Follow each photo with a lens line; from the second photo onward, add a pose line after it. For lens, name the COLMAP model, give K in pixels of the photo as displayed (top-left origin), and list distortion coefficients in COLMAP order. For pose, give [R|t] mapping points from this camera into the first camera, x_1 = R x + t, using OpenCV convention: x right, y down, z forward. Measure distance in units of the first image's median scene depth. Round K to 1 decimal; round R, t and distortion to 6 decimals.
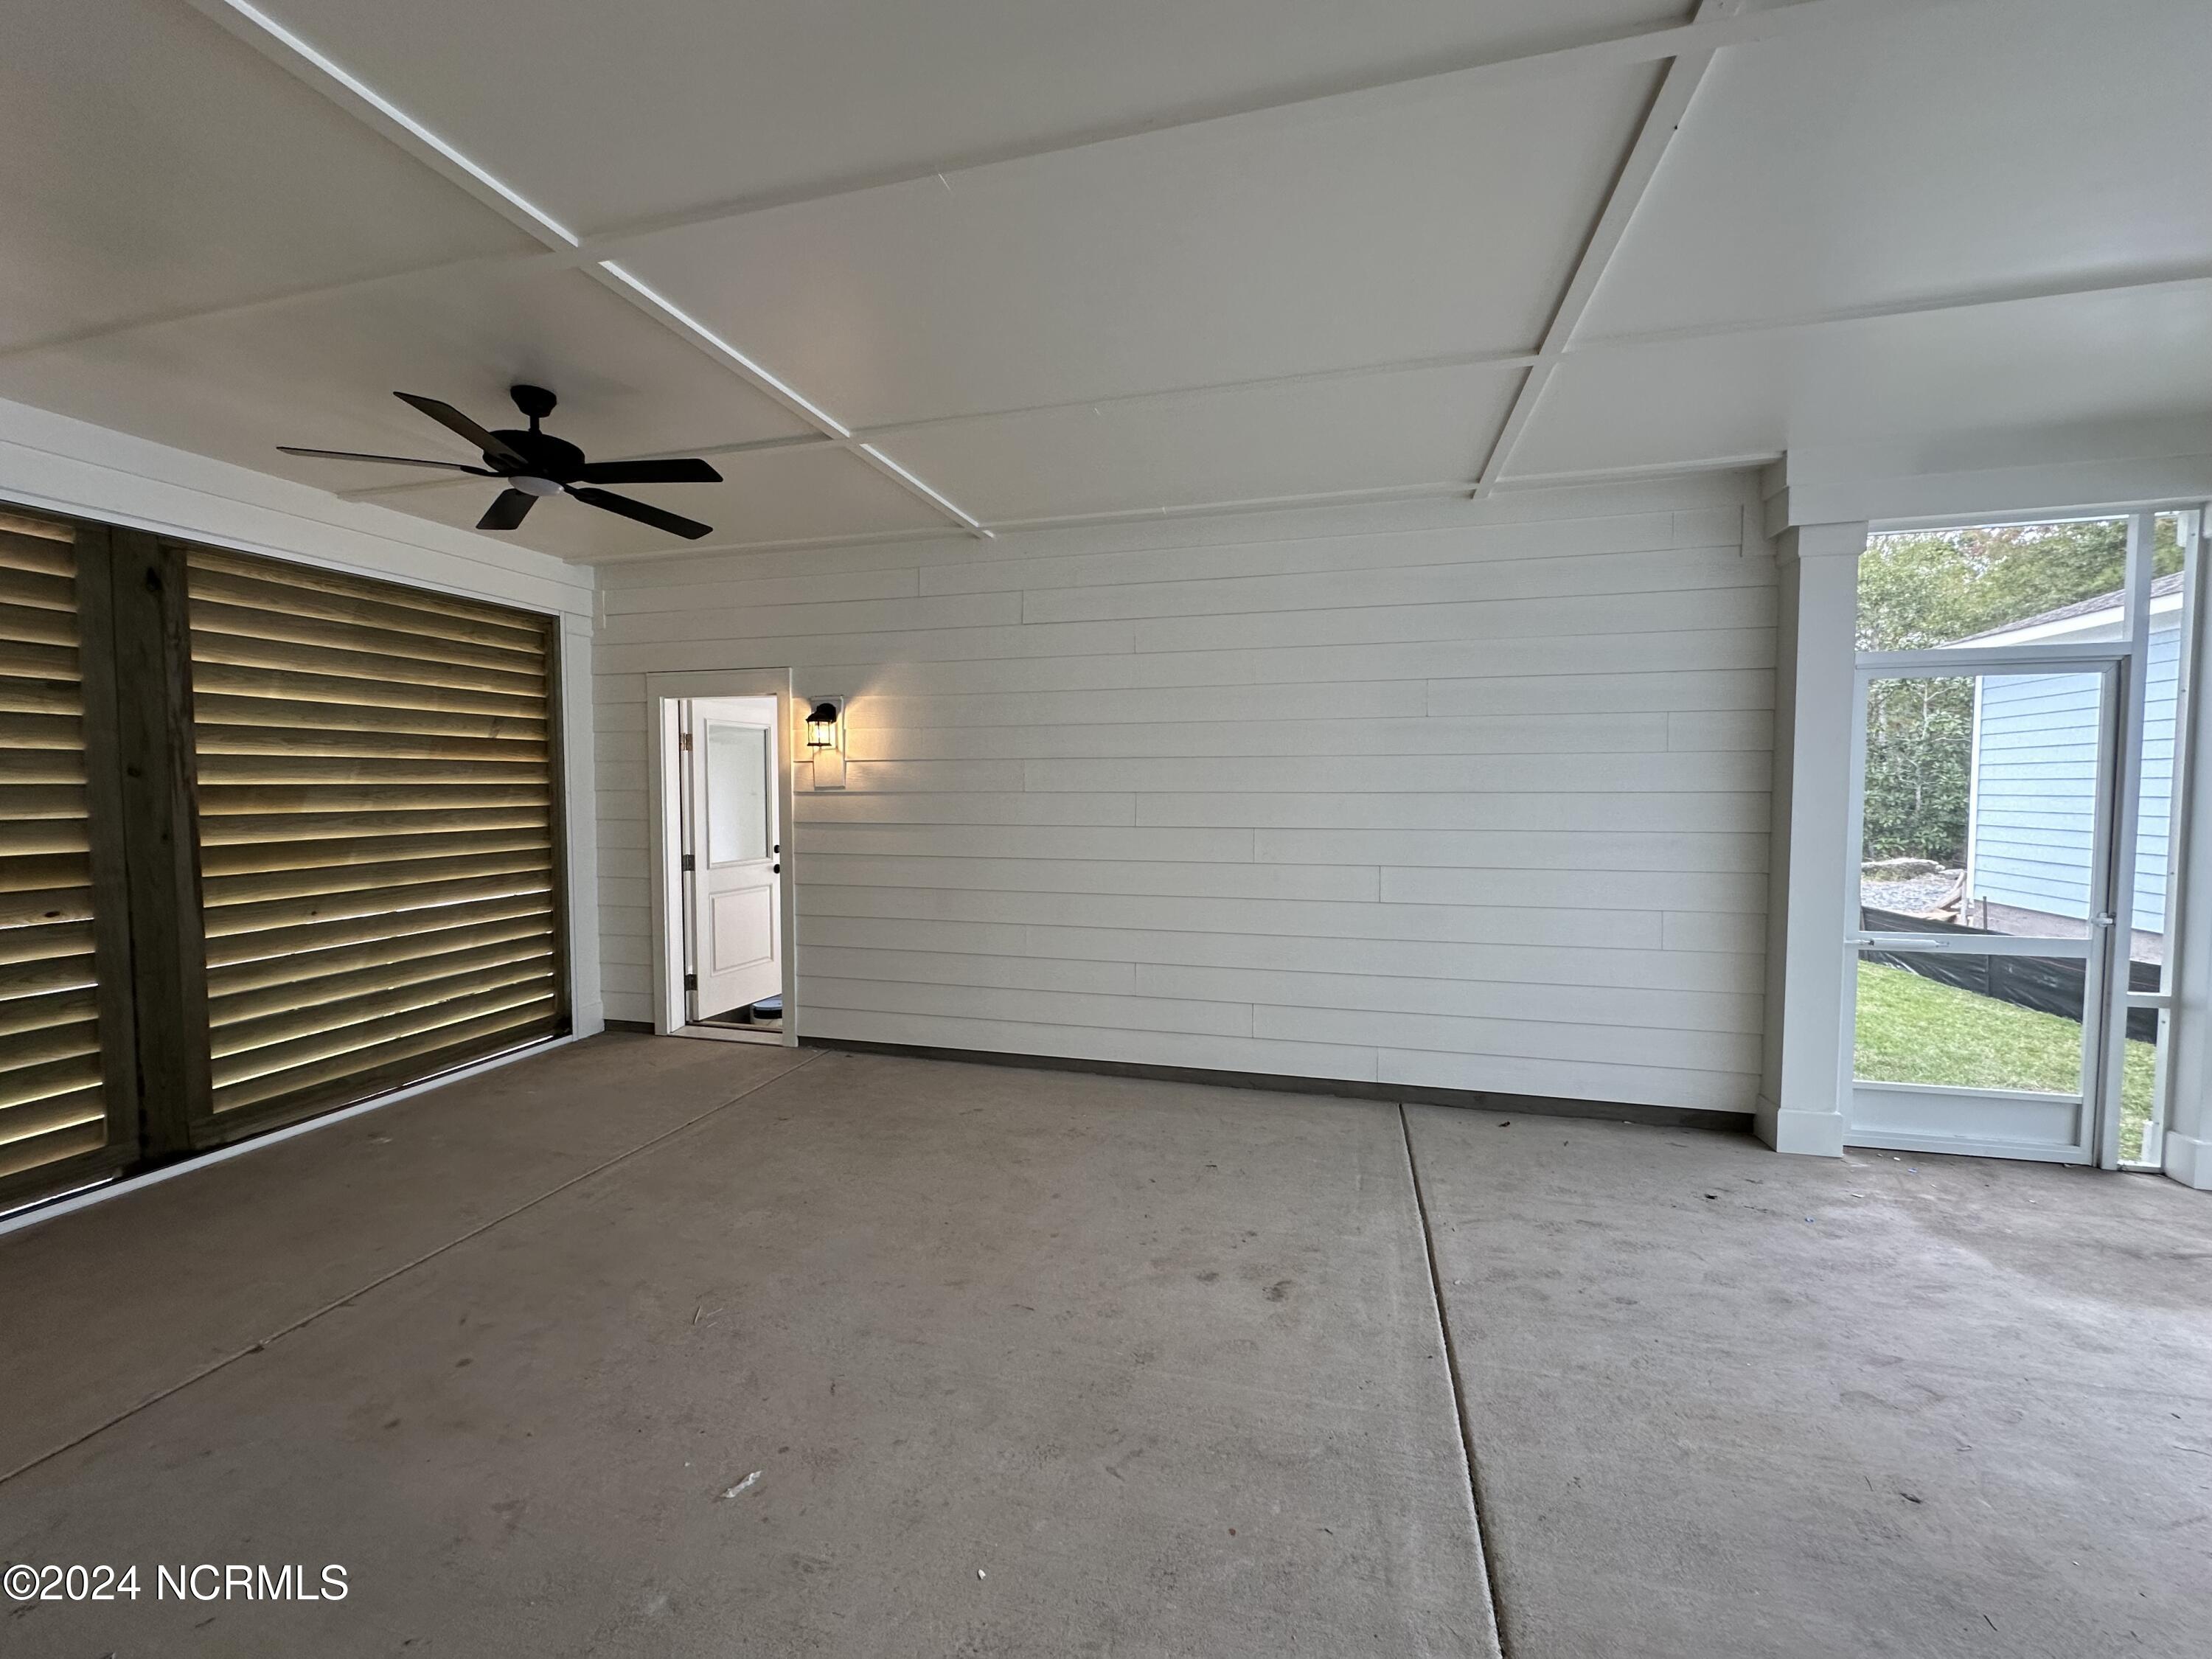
lens RADIAL K [[879.7, 0, 1106.7], [0, 879.7, 824.3], [0, 0, 1]] dist [-0.002551, -0.000042]
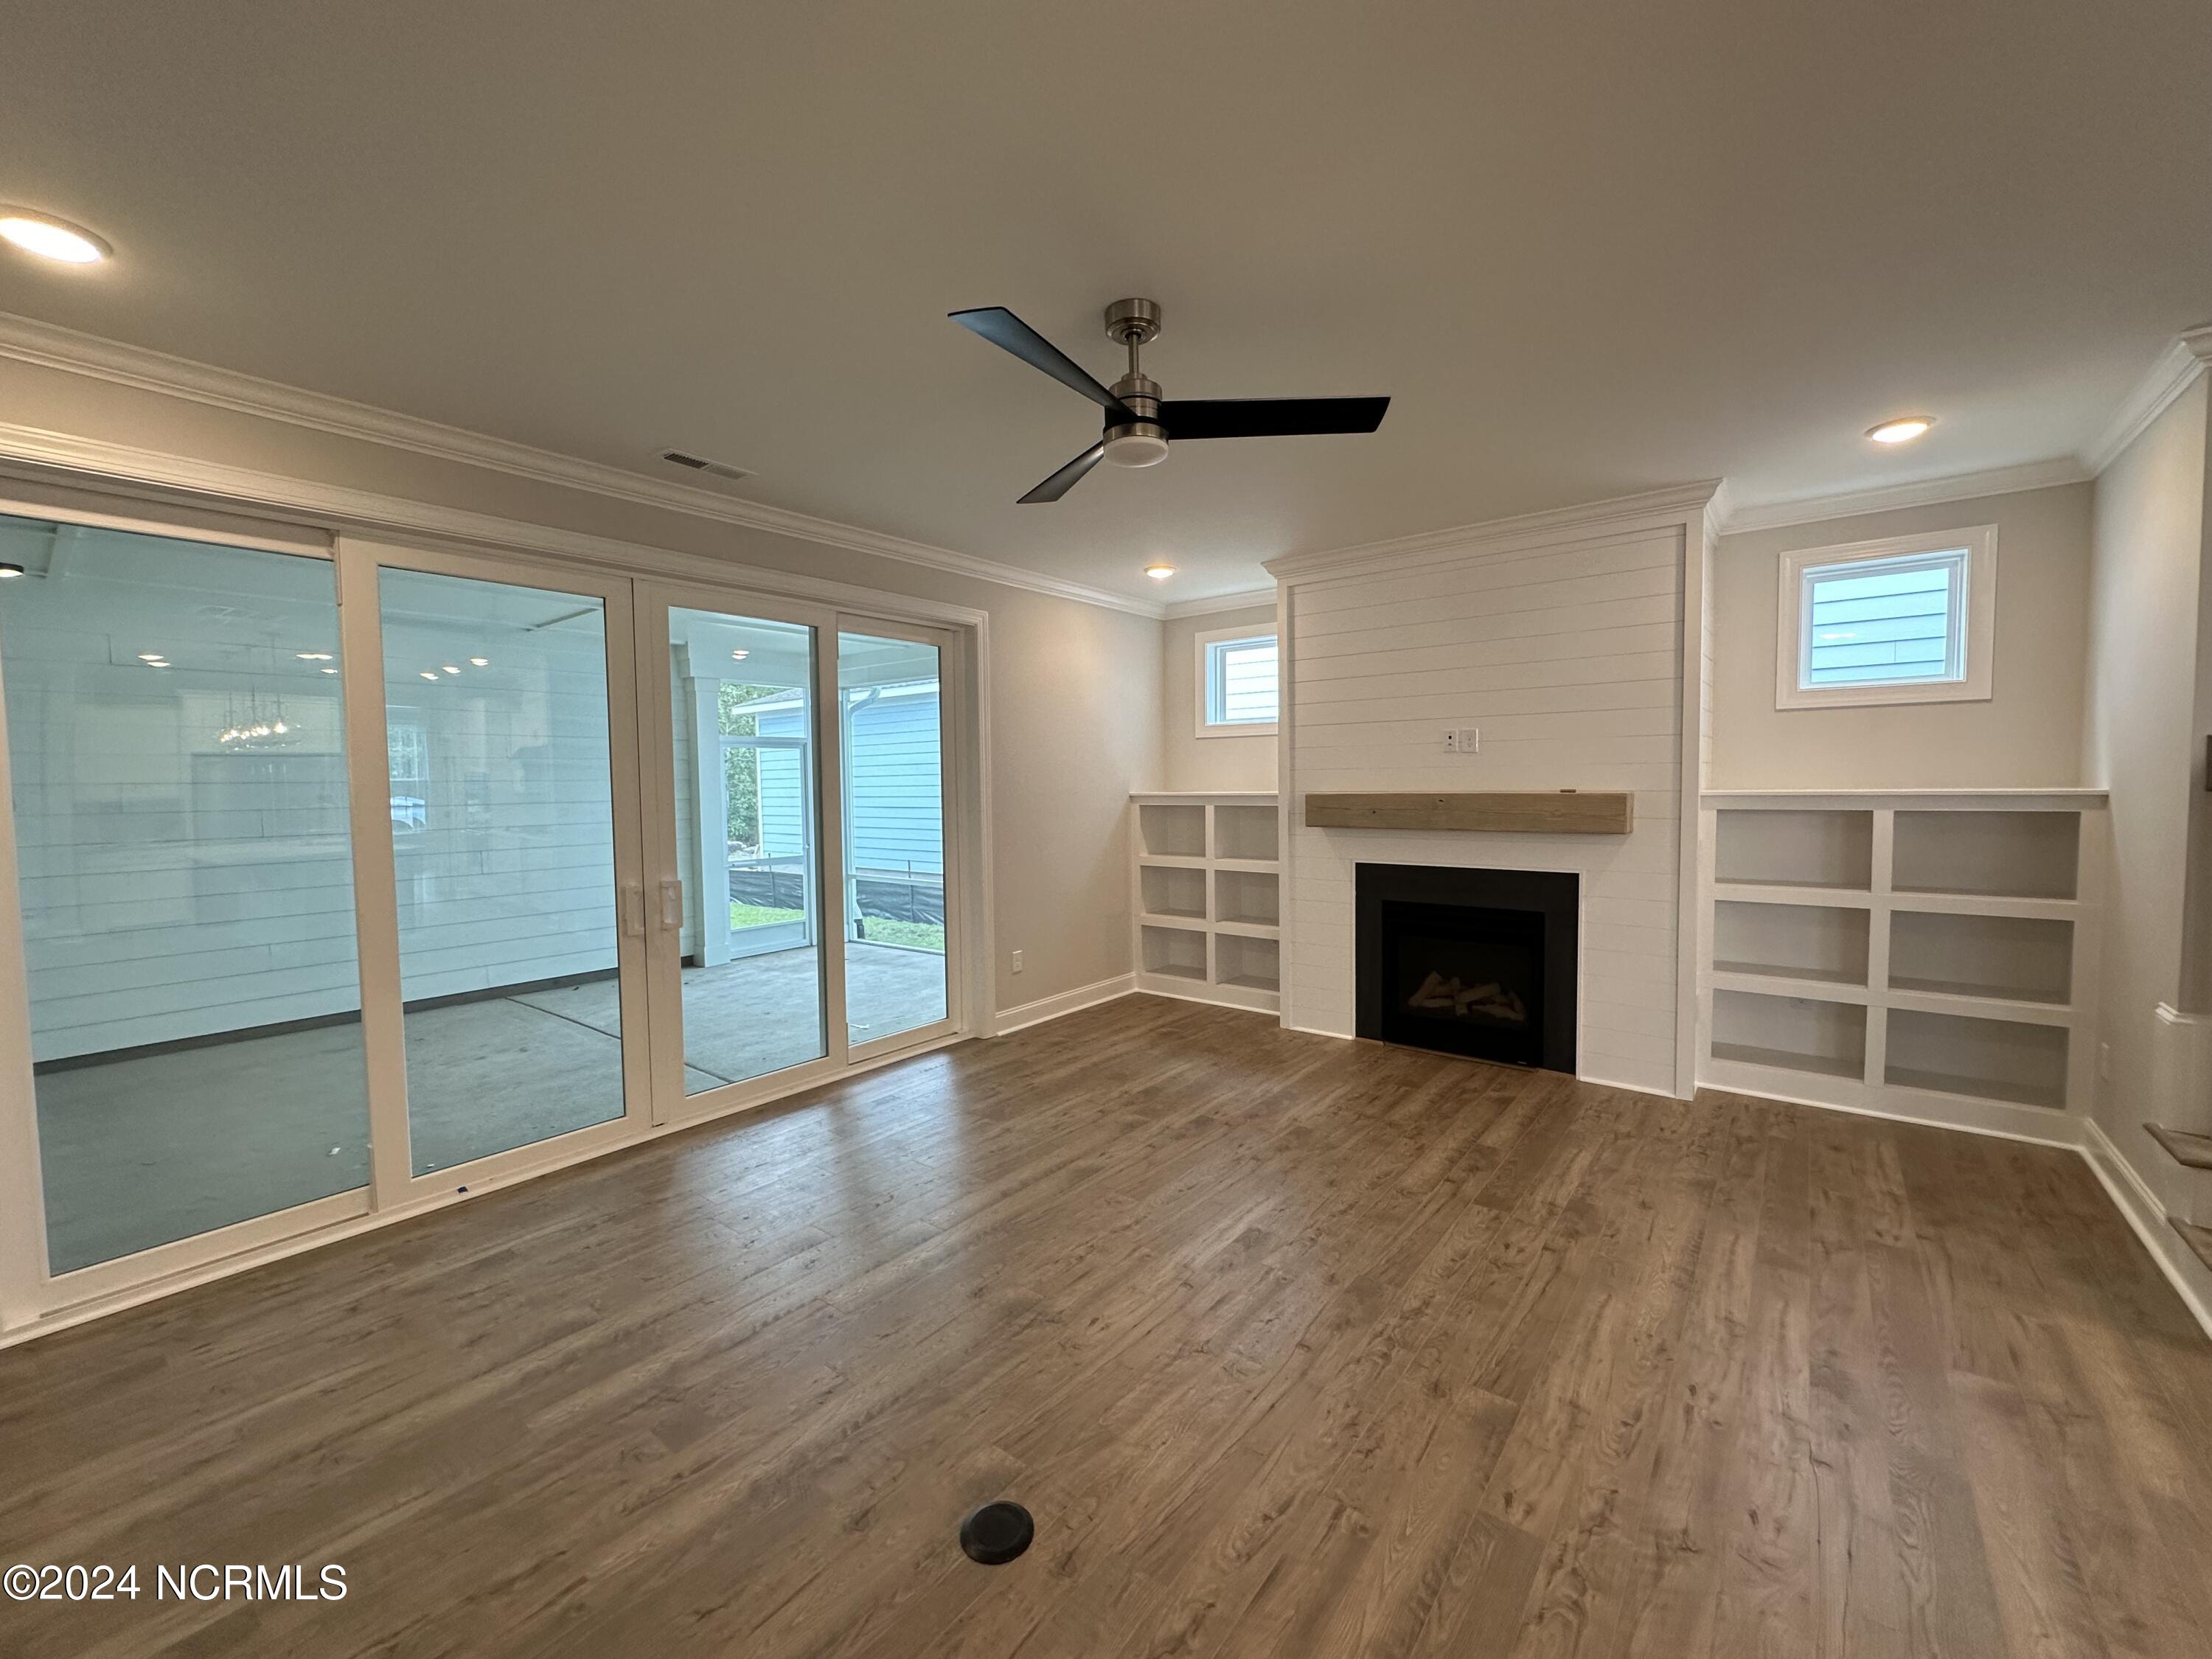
lens RADIAL K [[879.7, 0, 1106.7], [0, 879.7, 824.3], [0, 0, 1]] dist [-0.002551, -0.000042]
pose [[0.400119, -0.048144, 0.915198, -0.204751], [0.055678, 0.998052, 0.028160, 0.005349], [-0.914770, 0.039689, 0.402020, -0.199807]]
